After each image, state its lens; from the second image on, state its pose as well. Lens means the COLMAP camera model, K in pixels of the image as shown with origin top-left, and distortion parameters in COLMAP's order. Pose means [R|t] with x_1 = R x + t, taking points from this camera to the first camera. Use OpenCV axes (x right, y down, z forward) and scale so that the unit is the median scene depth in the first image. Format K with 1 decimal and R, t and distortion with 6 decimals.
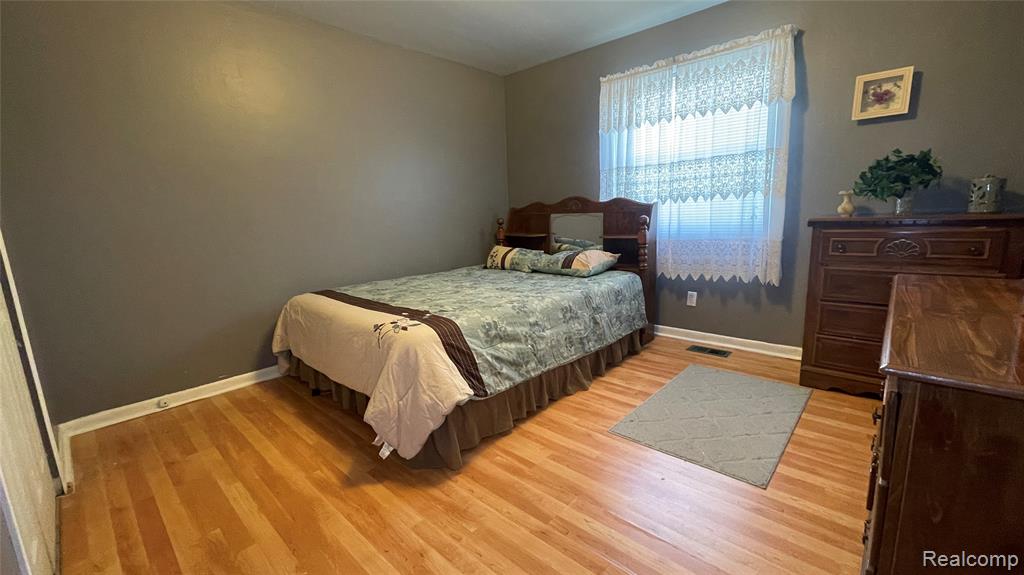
lens RADIAL K [[415.3, 0, 509.9], [0, 415.3, 282.0], [0, 0, 1]] dist [-0.003817, 0.001473]
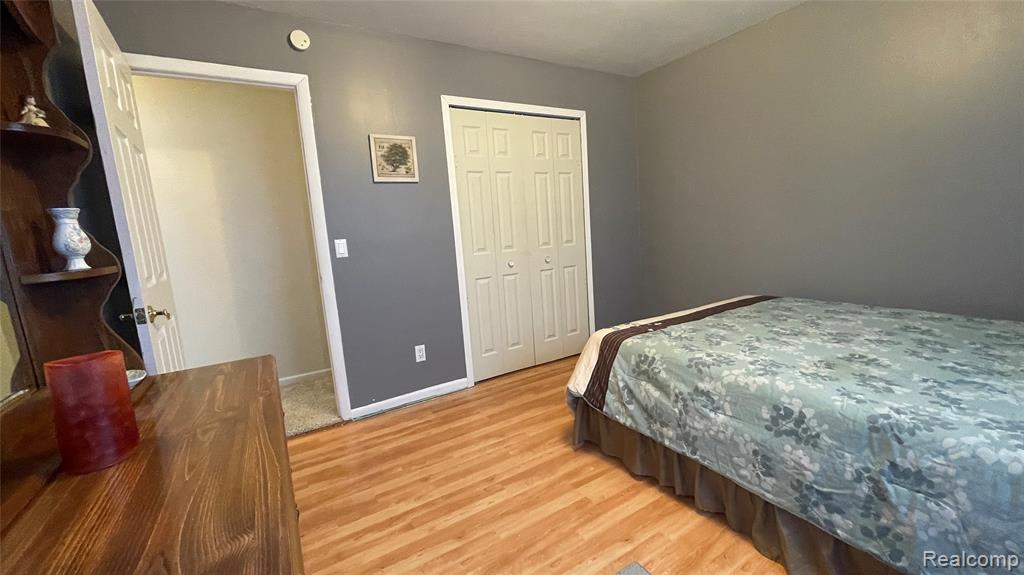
lens RADIAL K [[415.3, 0, 511.0], [0, 415.3, 293.2], [0, 0, 1]] dist [-0.003817, 0.001473]
pose [[-0.262648, 0.197627, -0.944436, 0.820492], [-0.093652, 0.968958, 0.228803, -0.205680], [0.960336, 0.148543, -0.235987, 0.857500]]
